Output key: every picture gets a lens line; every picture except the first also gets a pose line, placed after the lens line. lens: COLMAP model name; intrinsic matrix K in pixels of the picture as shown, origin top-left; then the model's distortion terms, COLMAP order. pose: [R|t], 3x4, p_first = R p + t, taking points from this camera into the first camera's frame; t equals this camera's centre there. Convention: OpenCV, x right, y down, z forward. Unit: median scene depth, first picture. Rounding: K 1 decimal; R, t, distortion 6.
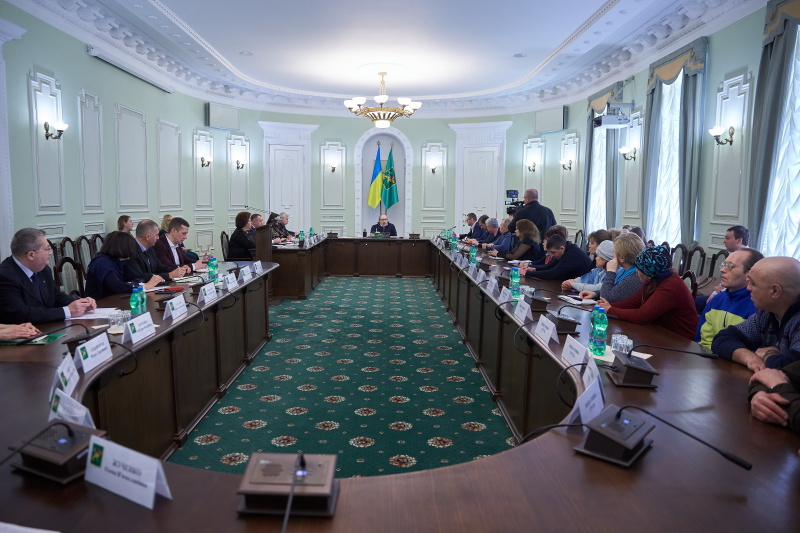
lens RADIAL K [[589.7, 0, 388.3], [0, 589.7, 267.1], [0, 0, 1]] dist [-0.104917, 0.094656]
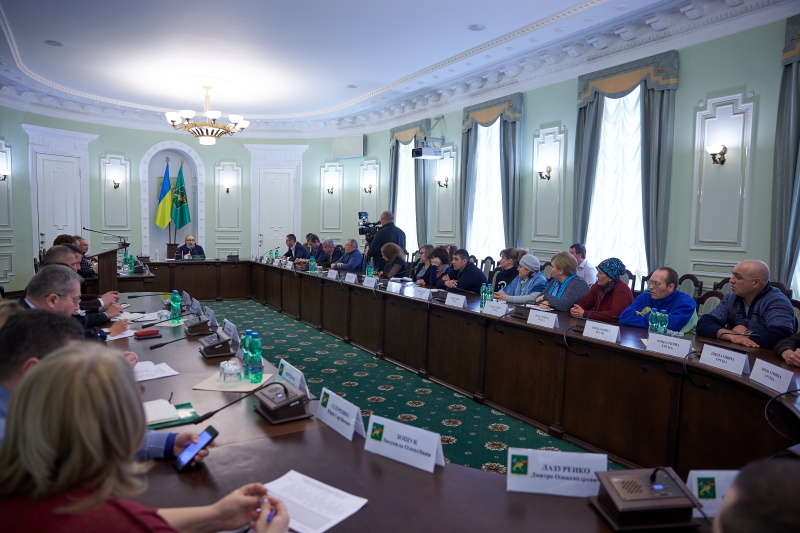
lens RADIAL K [[589.7, 0, 388.3], [0, 589.7, 267.1], [0, 0, 1]] dist [-0.104917, 0.094656]
pose [[0.856782, -0.030609, 0.514770, -0.252140], [0.047802, 0.998653, -0.020180, -0.005981], [-0.513459, 0.041896, 0.857091, 0.049138]]
